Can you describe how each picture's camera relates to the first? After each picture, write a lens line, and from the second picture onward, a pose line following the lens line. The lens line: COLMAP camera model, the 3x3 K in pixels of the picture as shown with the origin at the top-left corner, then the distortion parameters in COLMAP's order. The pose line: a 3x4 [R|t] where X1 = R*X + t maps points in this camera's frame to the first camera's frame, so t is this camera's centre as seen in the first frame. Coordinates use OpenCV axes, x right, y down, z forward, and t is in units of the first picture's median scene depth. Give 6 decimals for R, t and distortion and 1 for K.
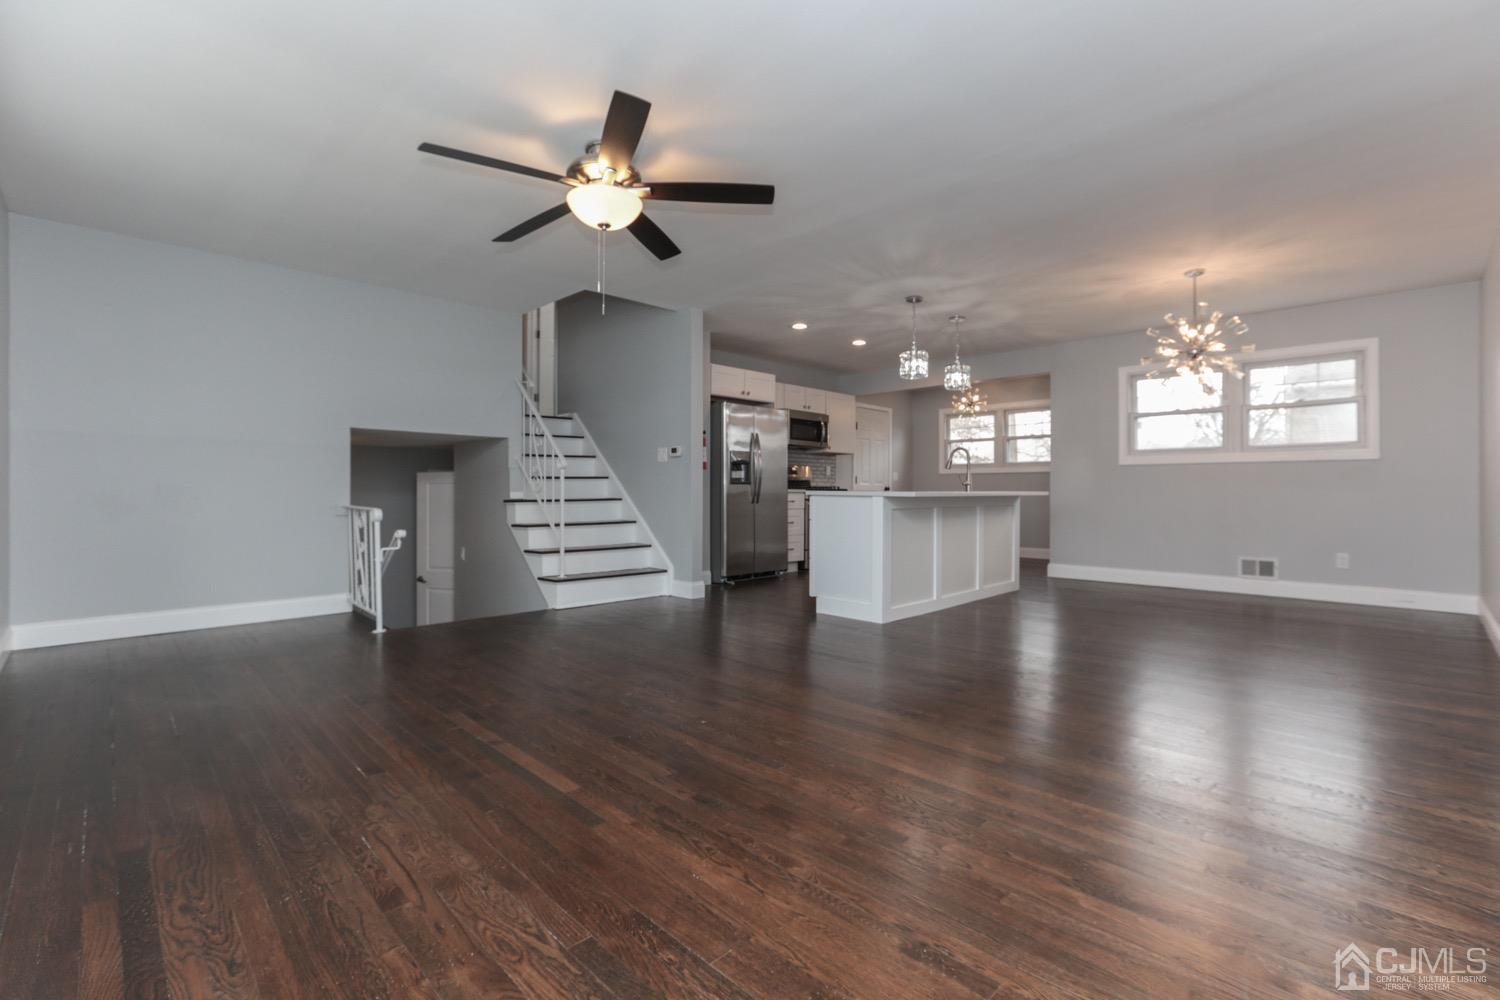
lens RADIAL K [[694.5, 0, 753.9], [0, 694.5, 525.5], [0, 0, 1]] dist [-0.001862, -0.000096]
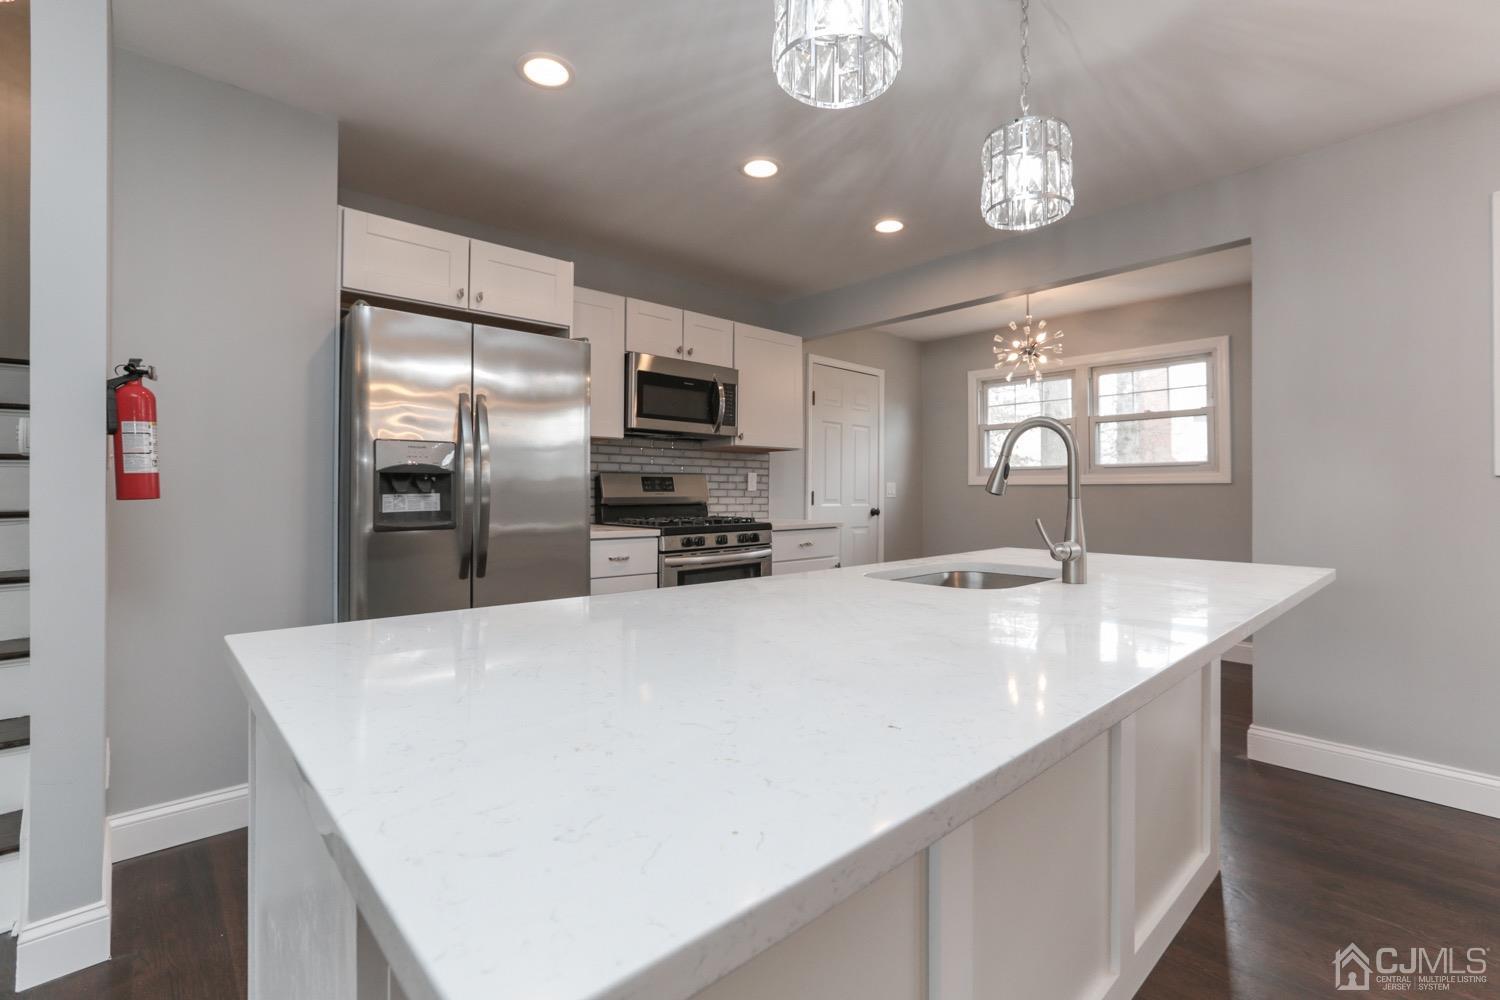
lens RADIAL K [[692.4, 0, 752.4], [0, 692.4, 487.4], [0, 0, 1]] dist [-0.002719, -0.000156]
pose [[0.998807, -0.002966, -0.048736, 0.145824], [0.000327, 0.998538, -0.054056, -0.052056], [0.048825, 0.053975, 0.997348, 0.536787]]
